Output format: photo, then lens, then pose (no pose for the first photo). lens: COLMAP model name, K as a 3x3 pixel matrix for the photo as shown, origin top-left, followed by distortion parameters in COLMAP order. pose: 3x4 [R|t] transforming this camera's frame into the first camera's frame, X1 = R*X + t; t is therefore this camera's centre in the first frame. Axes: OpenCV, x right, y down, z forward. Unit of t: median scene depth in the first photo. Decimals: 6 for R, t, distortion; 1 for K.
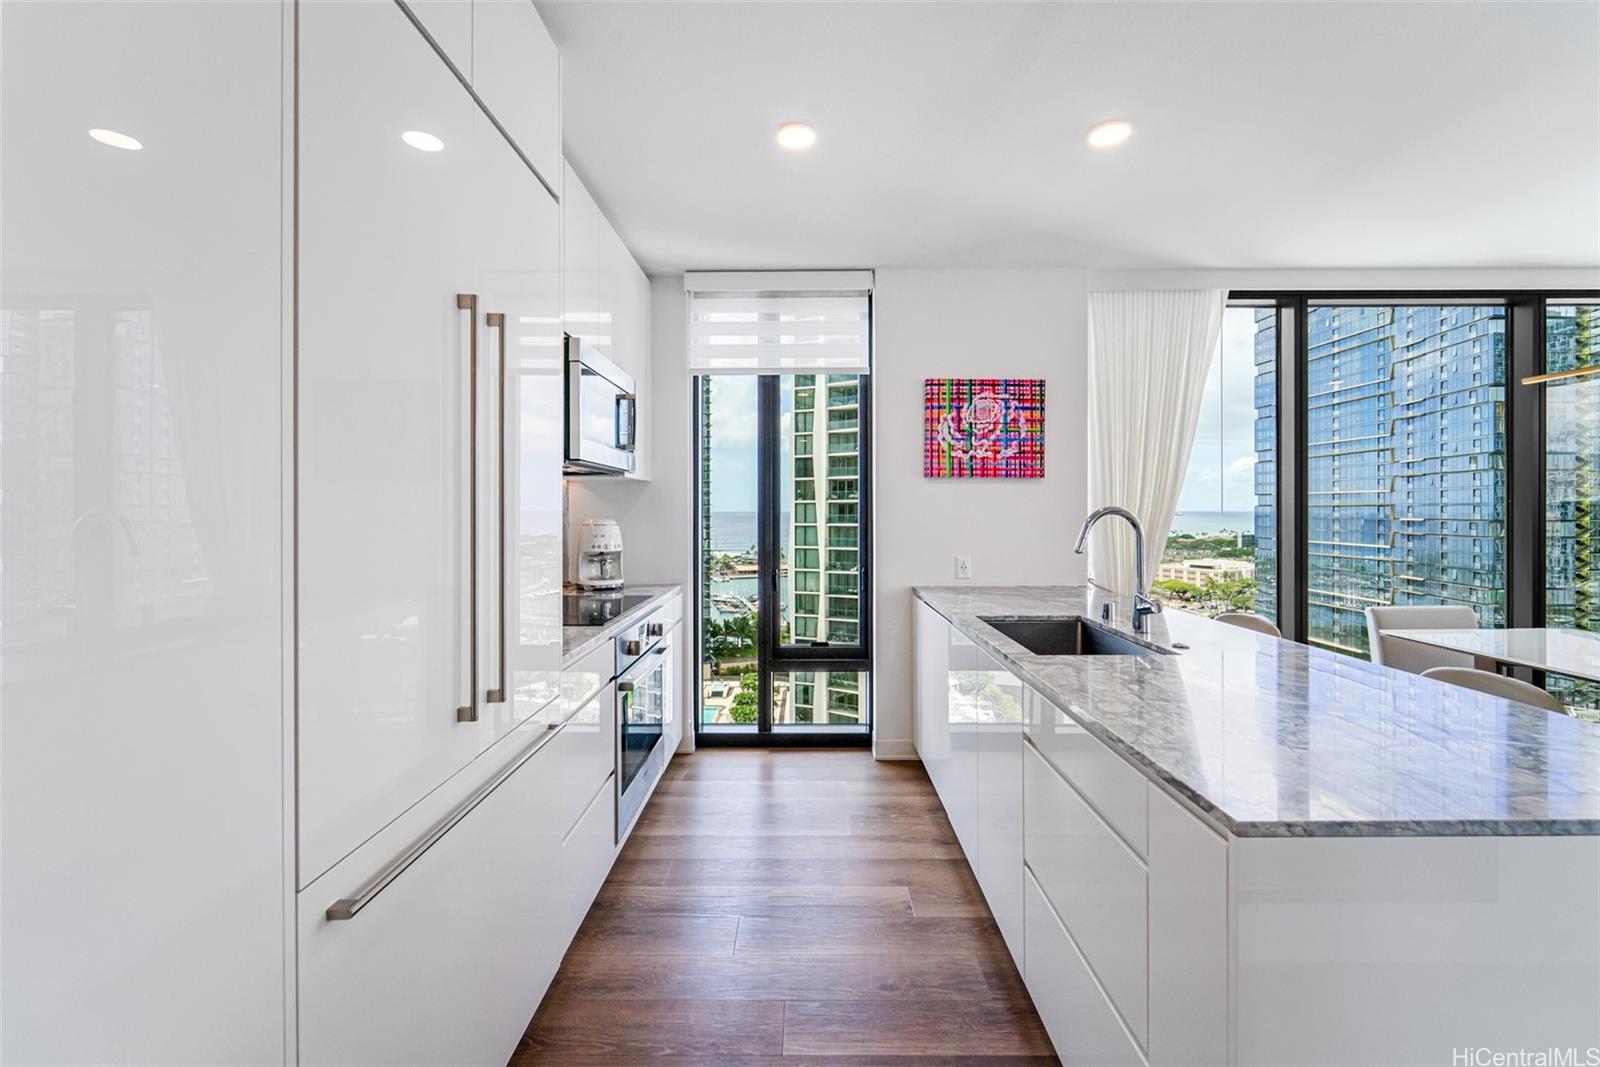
lens RADIAL K [[665.3, 0, 793.0], [0, 665.3, 507.3], [0, 0, 1]] dist [-0.001267, -0.000981]
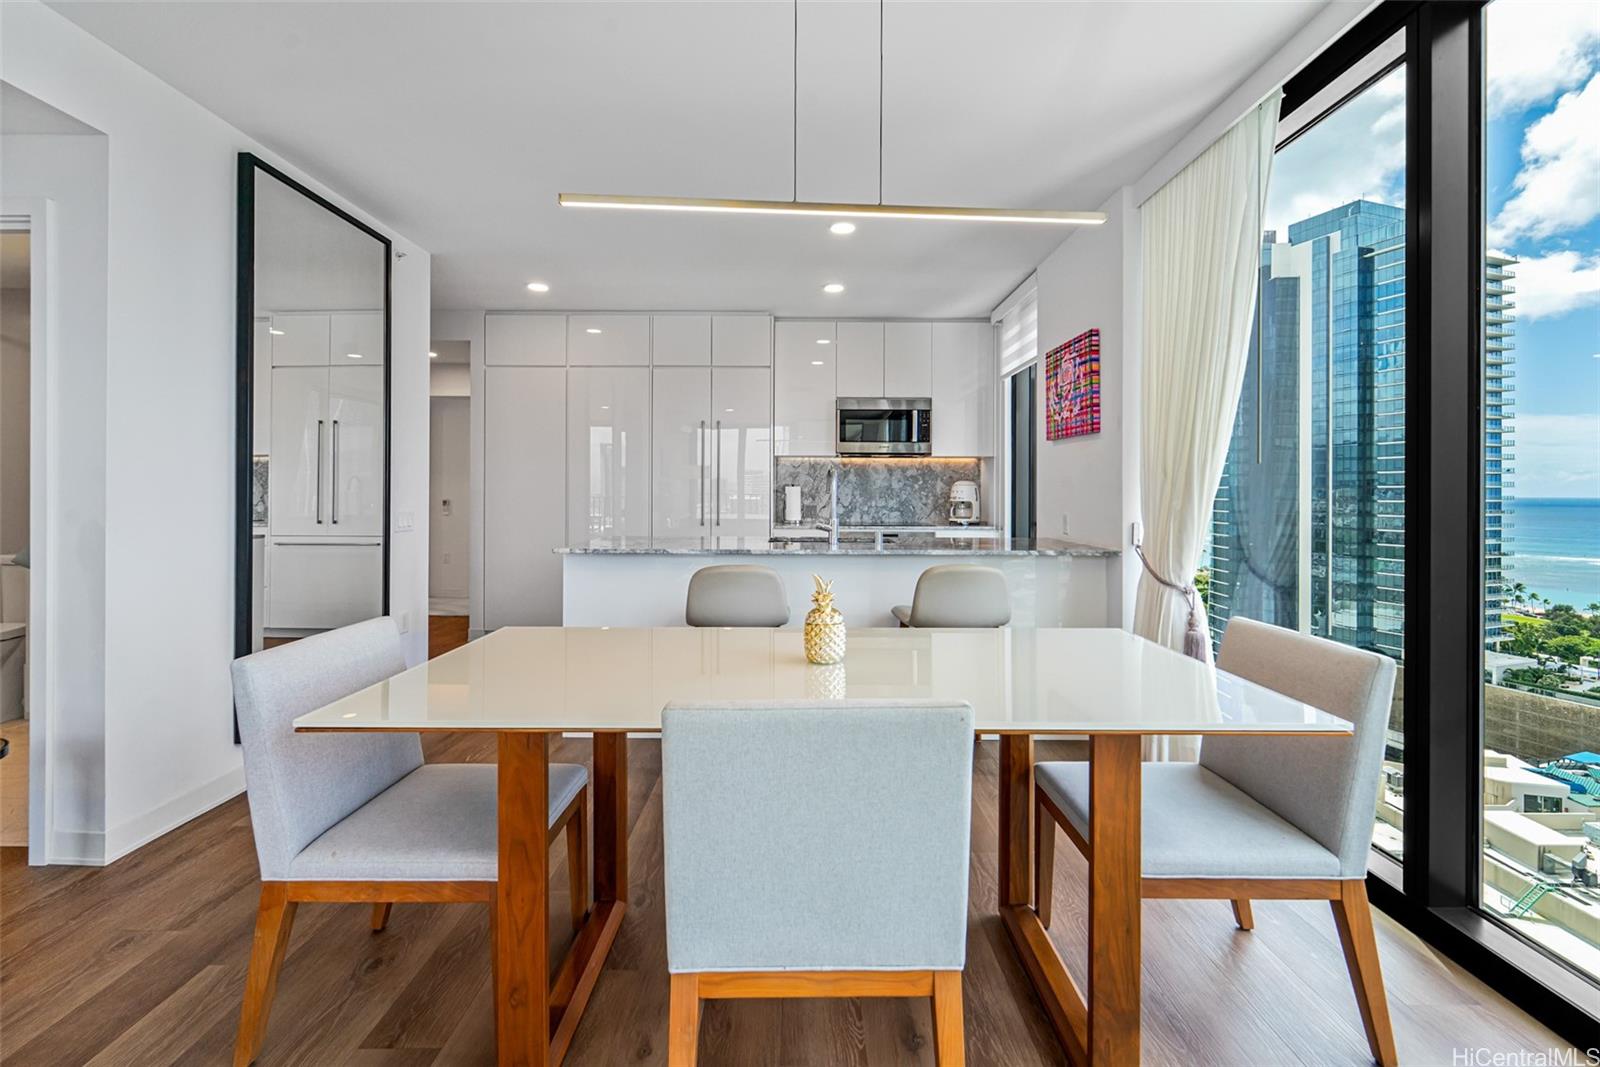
lens RADIAL K [[665.3, 0, 792.7], [0, 665.3, 491.7], [0, 0, 1]] dist [-0.001267, -0.000981]
pose [[0.021383, 0.001532, -0.999770, 1.268779], [-0.000829, 0.999999, 0.001515, 0.039195], [0.999771, 0.000796, 0.021384, 0.523912]]
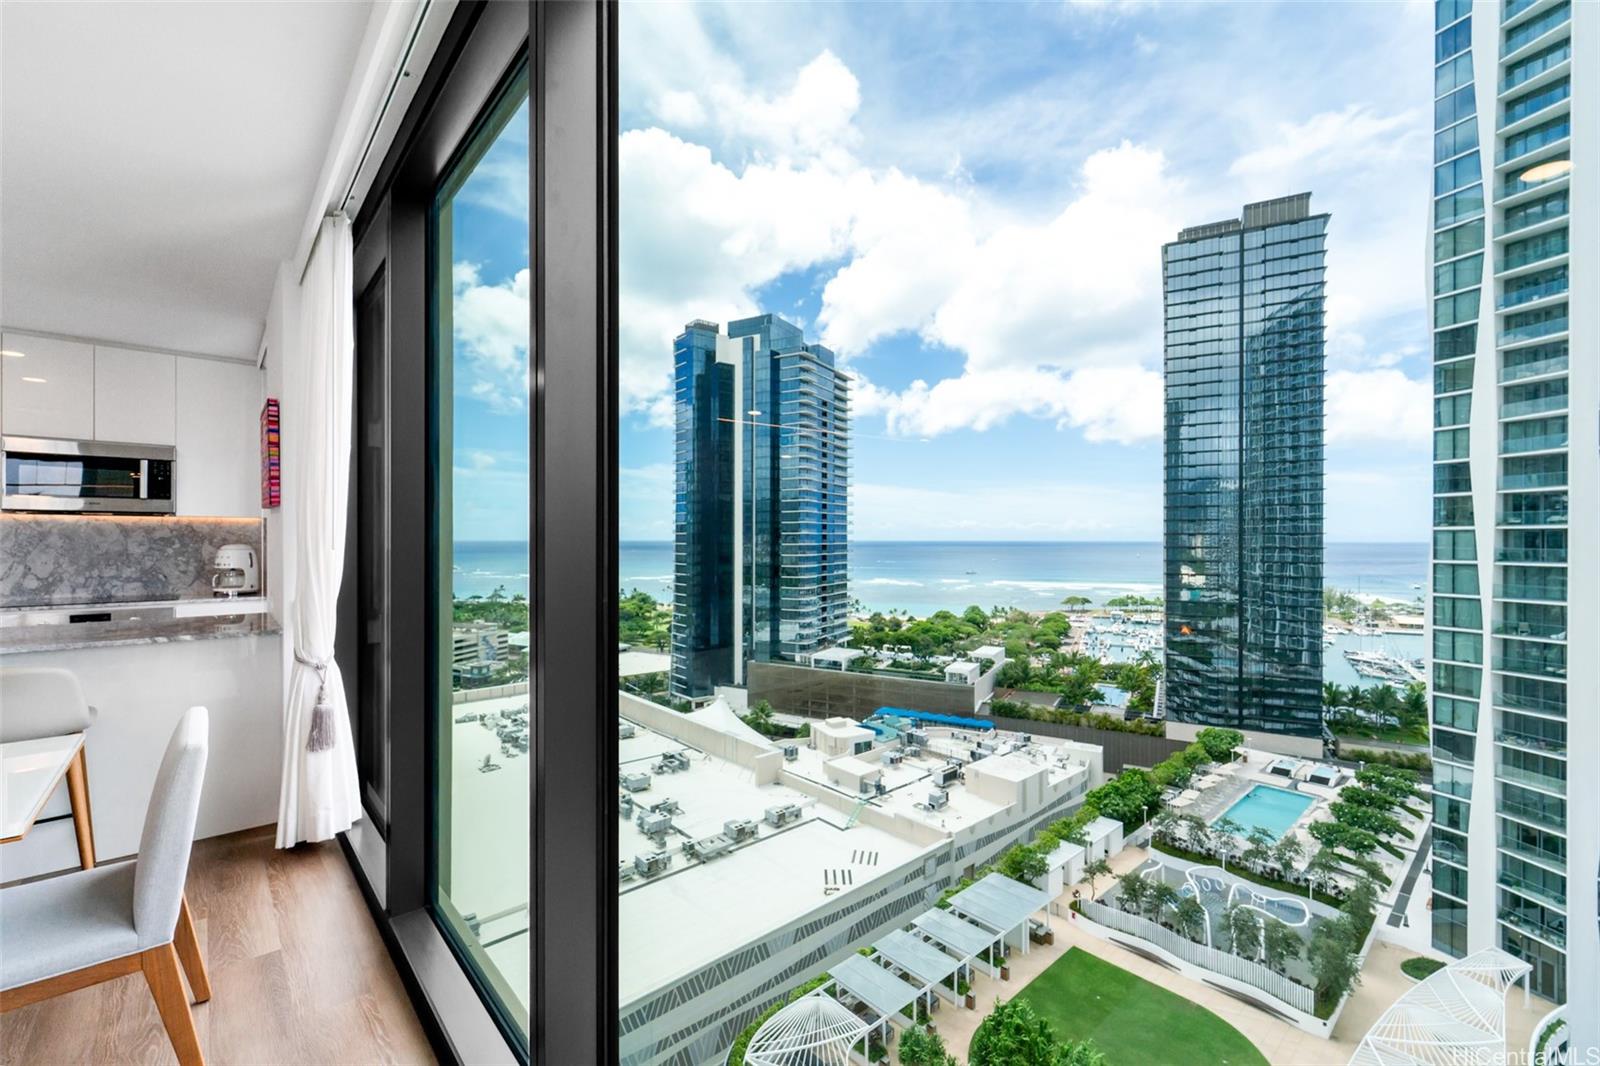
lens RADIAL K [[665.3, 0, 777.9], [0, 665.3, 538.9], [0, 0, 1]] dist [-0.001267, -0.000981]
pose [[0.663294, 0.003954, -0.748349, 1.465649], [-0.000603, 0.999989, 0.004749, -0.002359], [0.748359, -0.002698, 0.663288, 0.889310]]
